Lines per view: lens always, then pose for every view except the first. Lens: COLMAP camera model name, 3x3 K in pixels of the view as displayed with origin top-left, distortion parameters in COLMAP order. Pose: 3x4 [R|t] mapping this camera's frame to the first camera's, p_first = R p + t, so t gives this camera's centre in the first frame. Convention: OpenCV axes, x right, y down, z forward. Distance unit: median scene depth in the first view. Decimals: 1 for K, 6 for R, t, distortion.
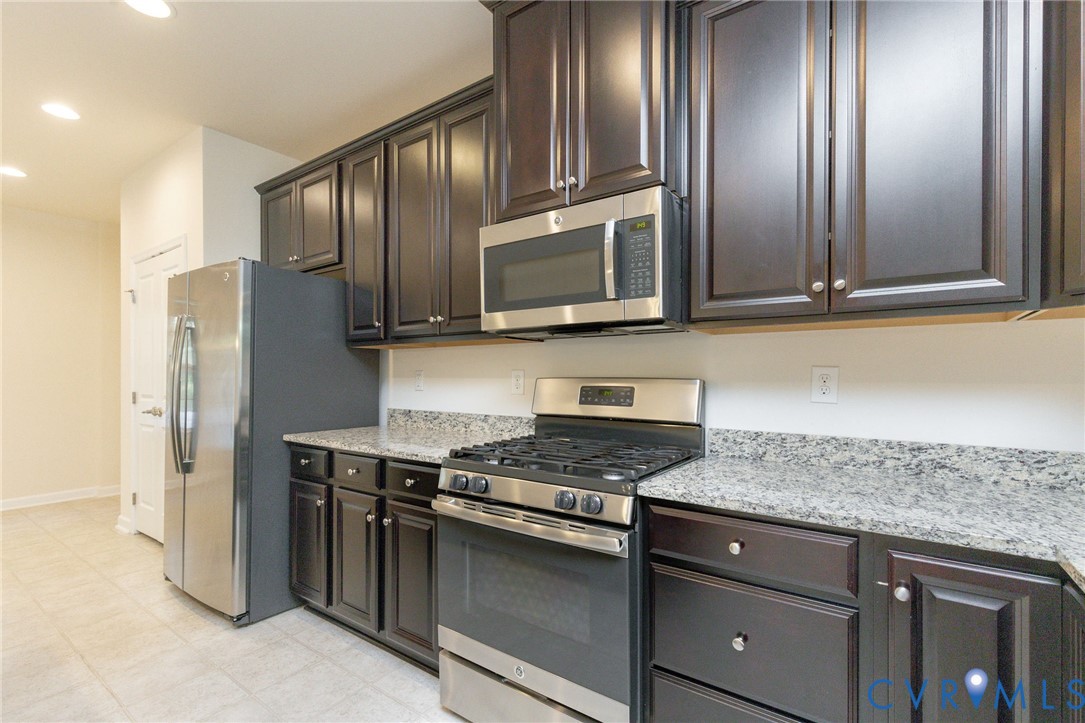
lens RADIAL K [[509.4, 0, 533.3], [0, 509.4, 368.7], [0, 0, 1]] dist [0.002768, -0.000147]
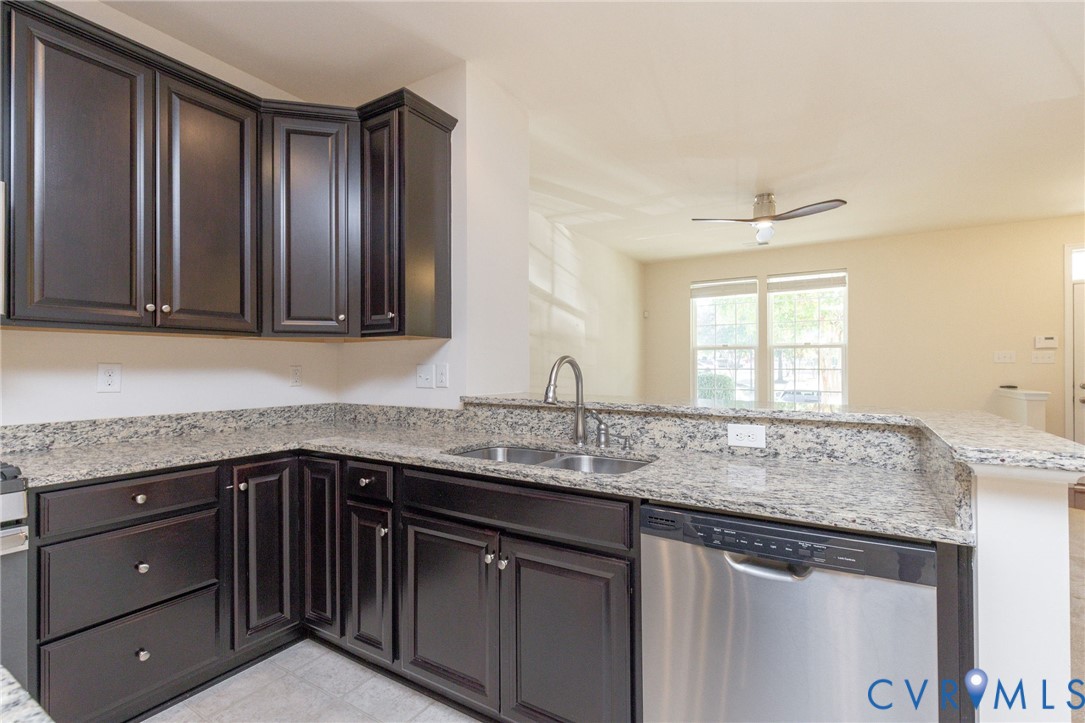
lens RADIAL K [[495.6, 0, 543.4], [0, 495.6, 363.3], [0, 0, 1]] dist [0.005723, -0.000743]
pose [[-0.074019, 0.005317, 0.997243, -0.744292], [-0.007491, 0.999955, -0.005887, -0.005813], [-0.997229, -0.007906, -0.073976, 0.026819]]
